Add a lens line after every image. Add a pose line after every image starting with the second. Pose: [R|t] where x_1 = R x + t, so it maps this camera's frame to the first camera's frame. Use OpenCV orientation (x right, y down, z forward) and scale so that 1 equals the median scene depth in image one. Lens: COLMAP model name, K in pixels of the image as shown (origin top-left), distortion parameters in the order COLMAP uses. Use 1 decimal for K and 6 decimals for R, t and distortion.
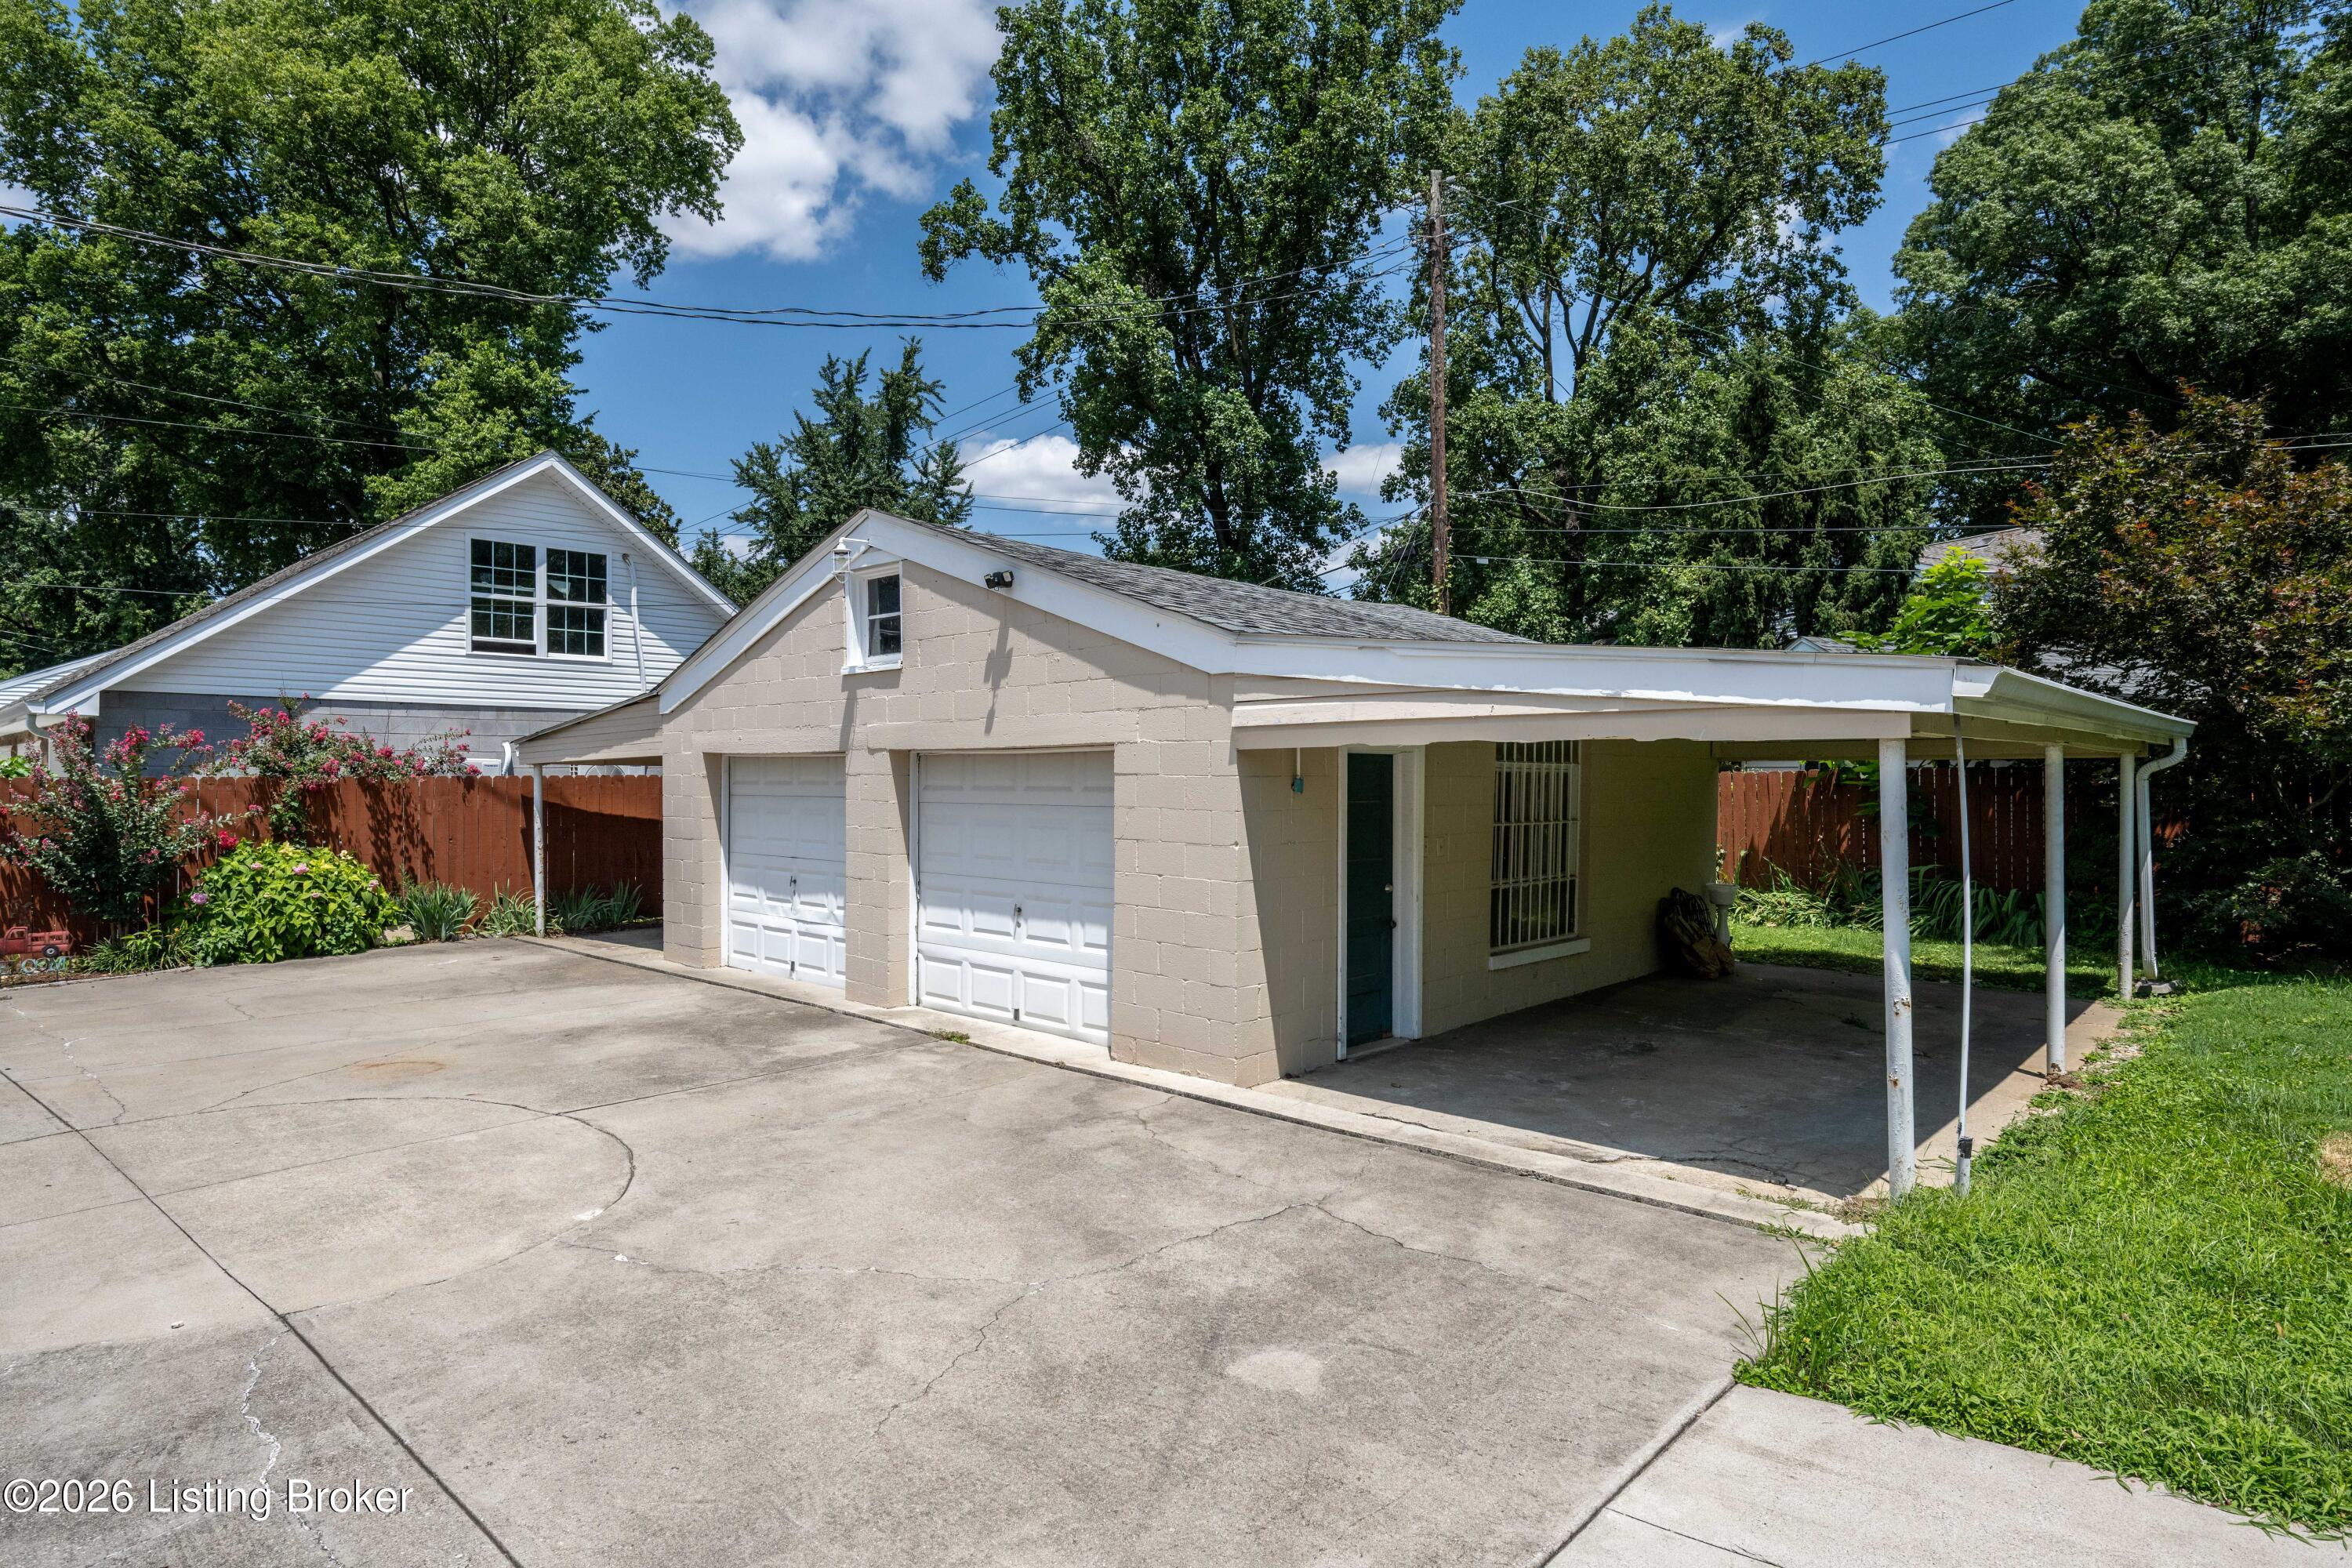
lens RADIAL K [[1302.0, 0, 1174.6], [0, 1302.0, 785.2], [0, 0, 1]] dist [-0.005658, 0.000054]
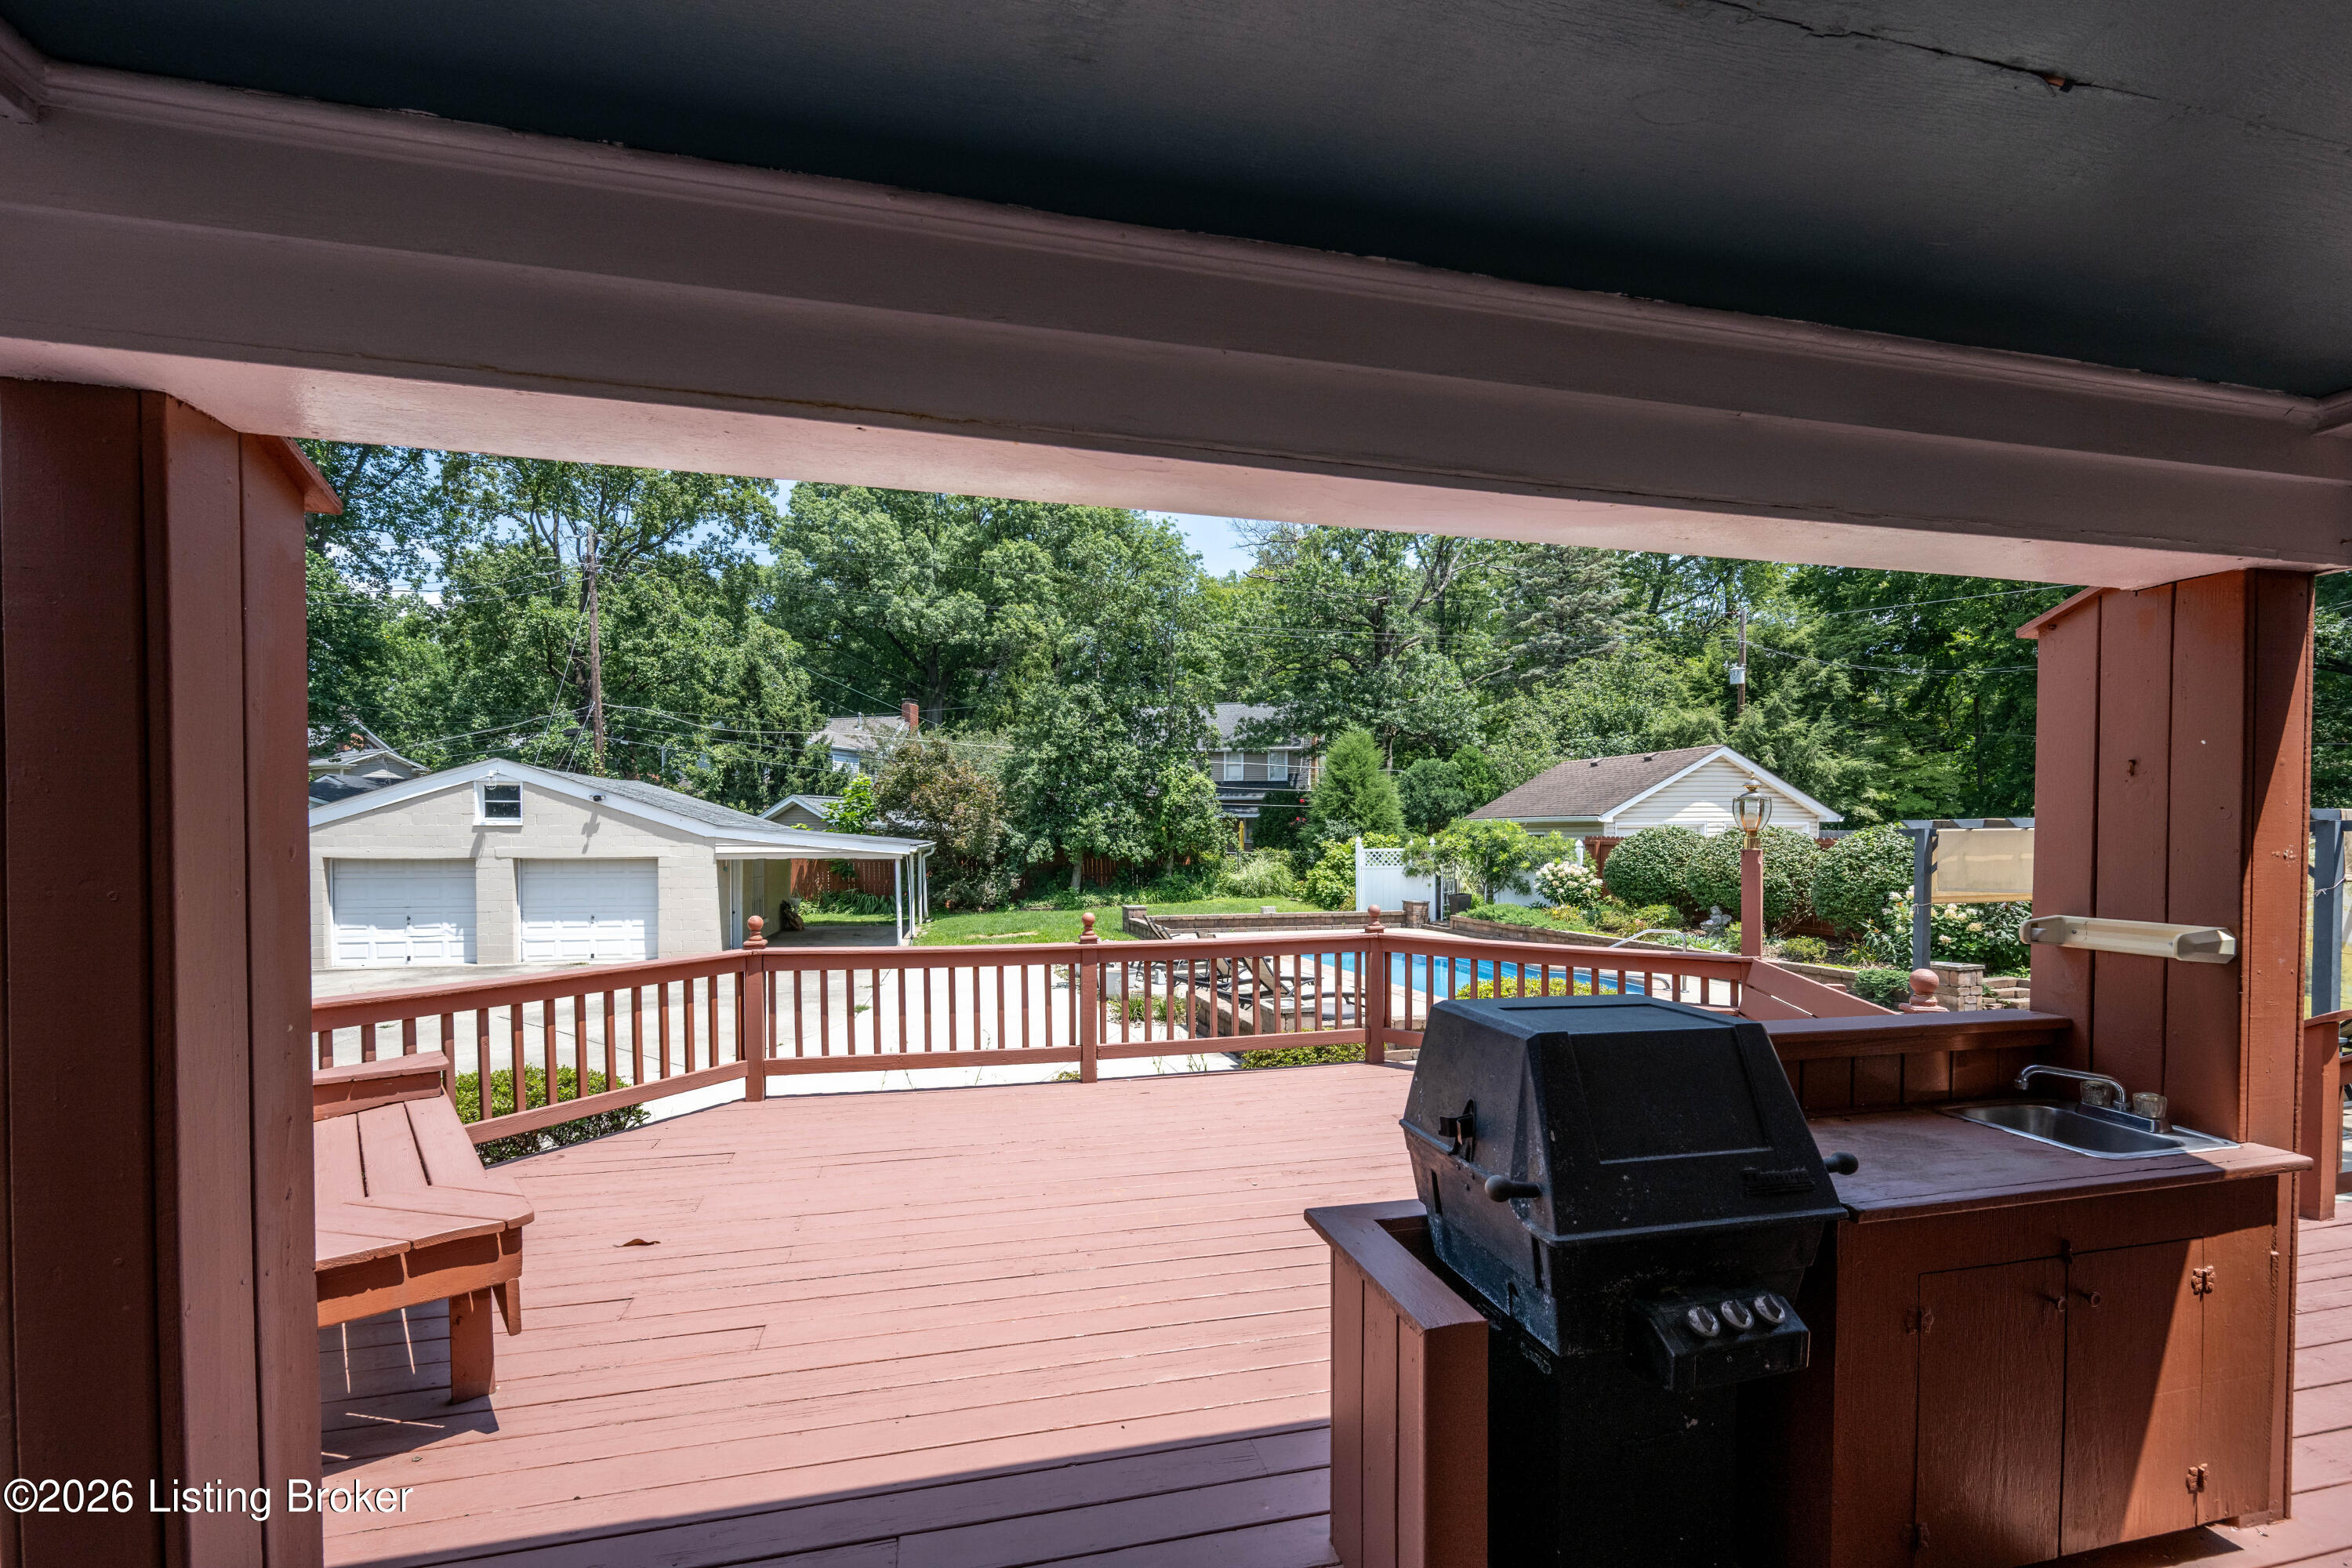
lens RADIAL K [[957.5, 0, 1190.4], [0, 957.5, 853.9], [0, 0, 1]] dist [-0.001349, -0.000083]
pose [[0.577835, -0.014611, 0.816023, -0.915196], [0.005574, 0.999887, 0.013956, -0.050728], [-0.816134, -0.003516, 0.577852, -1.041189]]
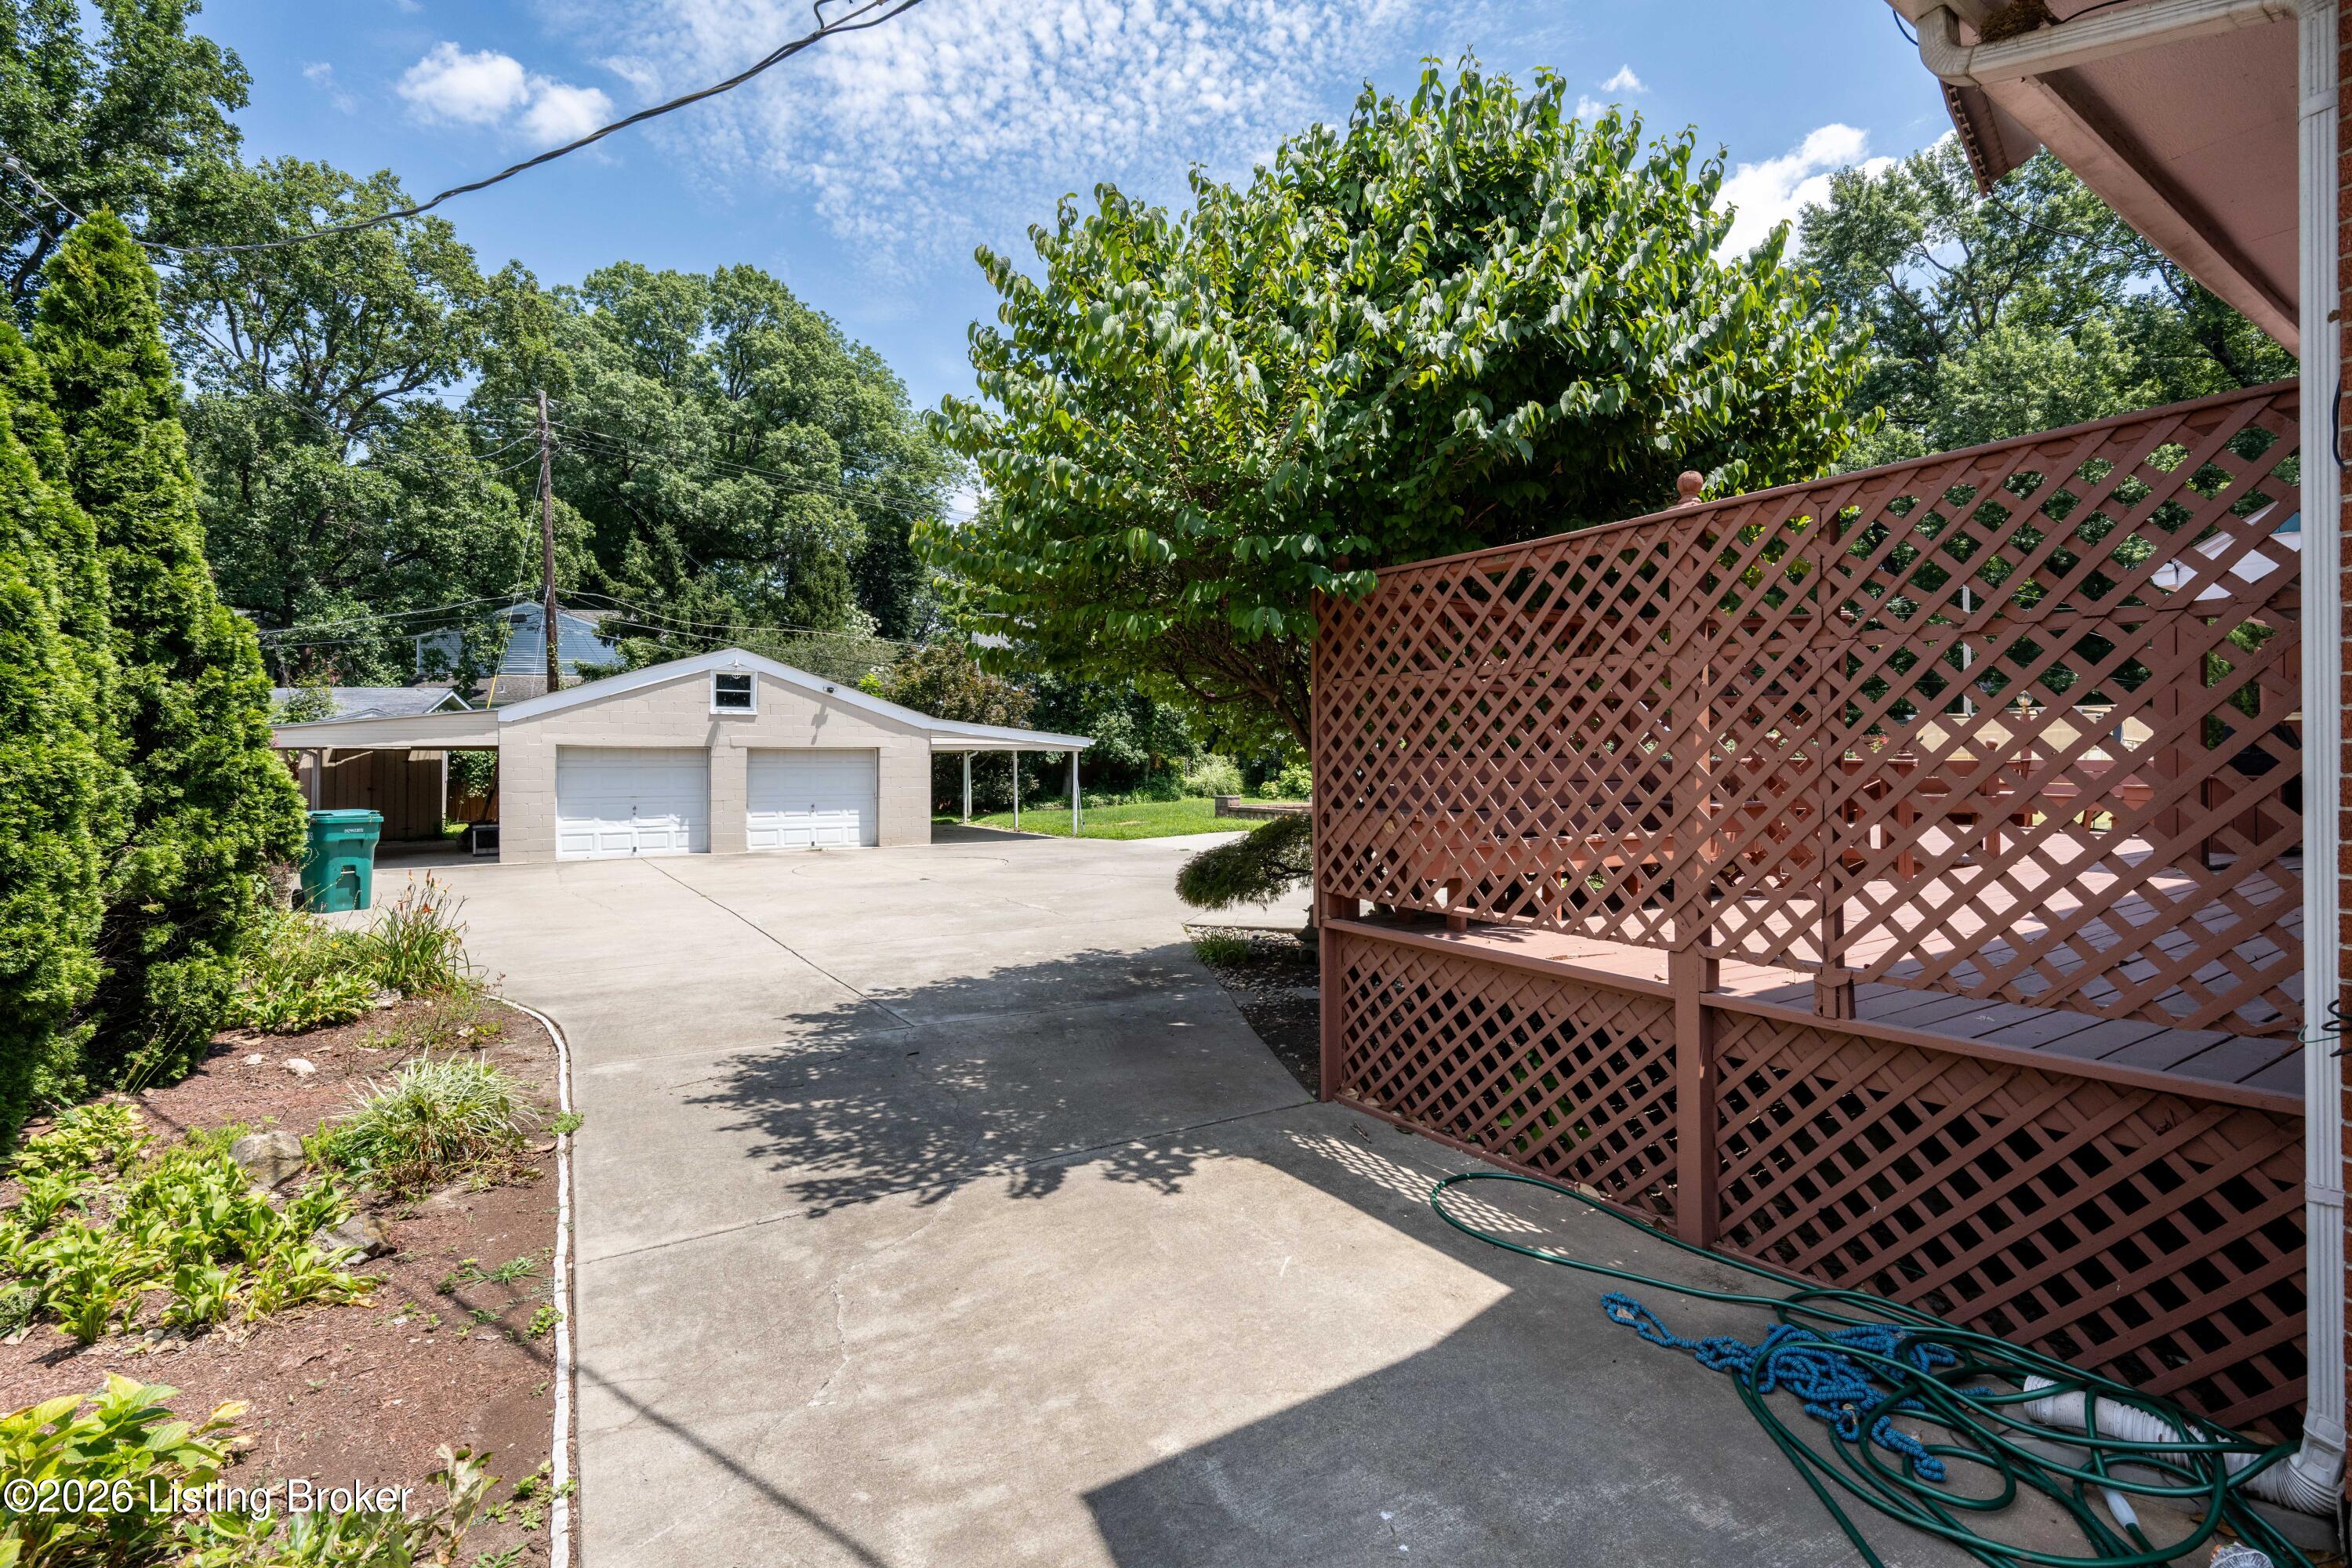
lens RADIAL K [[1060.1, 0, 1173.1], [0, 1060.1, 775.8], [0, 0, 1]] dist [0.000378, 0.000010]
pose [[0.253858, -0.012531, 0.967160, -1.872029], [0.008035, 0.999909, 0.010846, 0.010355], [-0.967208, 0.005018, 0.253936, -0.273700]]
